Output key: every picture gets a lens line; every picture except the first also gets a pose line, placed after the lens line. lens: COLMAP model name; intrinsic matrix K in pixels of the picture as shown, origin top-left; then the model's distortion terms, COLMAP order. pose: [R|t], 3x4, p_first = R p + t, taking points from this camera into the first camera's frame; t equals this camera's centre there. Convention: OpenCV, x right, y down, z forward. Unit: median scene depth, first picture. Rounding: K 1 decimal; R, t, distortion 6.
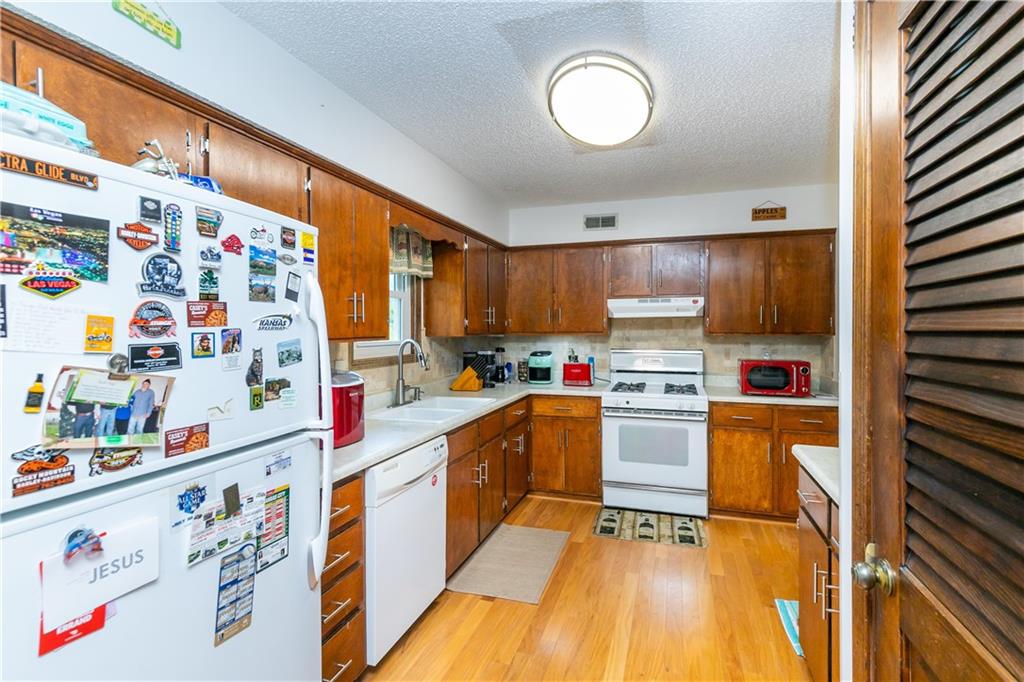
lens RADIAL K [[474.0, 0, 515.8], [0, 474.0, 336.5], [0, 0, 1]] dist [0.010534, -0.002547]
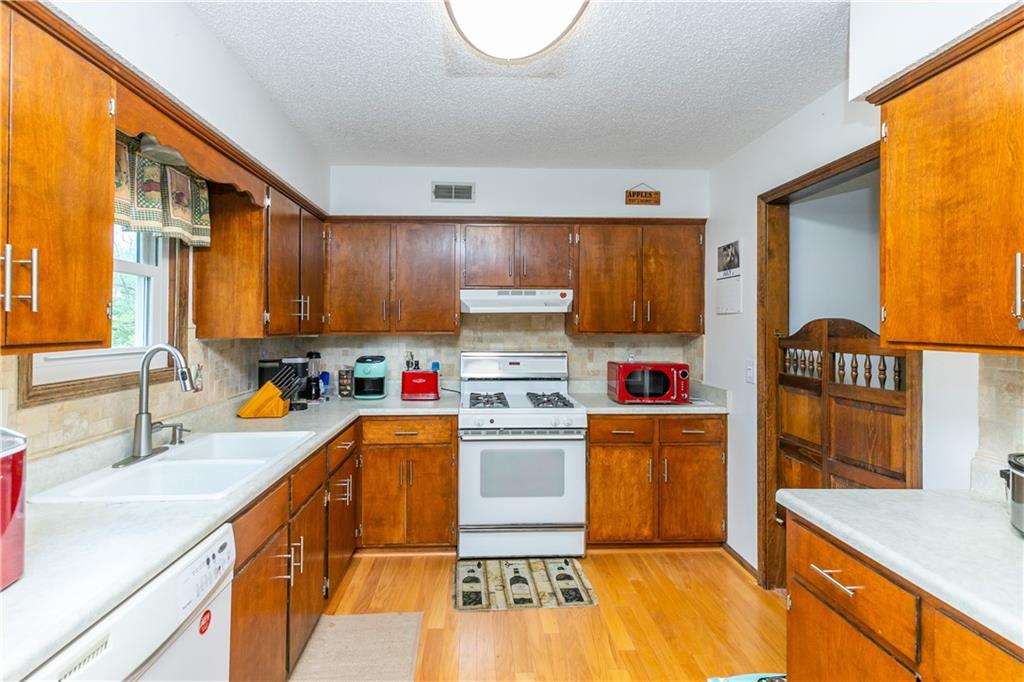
lens RADIAL K [[474.0, 0, 485.1], [0, 474.0, 317.3], [0, 0, 1]] dist [0.010534, -0.002547]
pose [[0.939518, 0.008450, 0.342395, -0.045315], [0.004133, 0.999343, -0.036004, -0.004234], [-0.342474, 0.035241, 0.938866, 0.272268]]
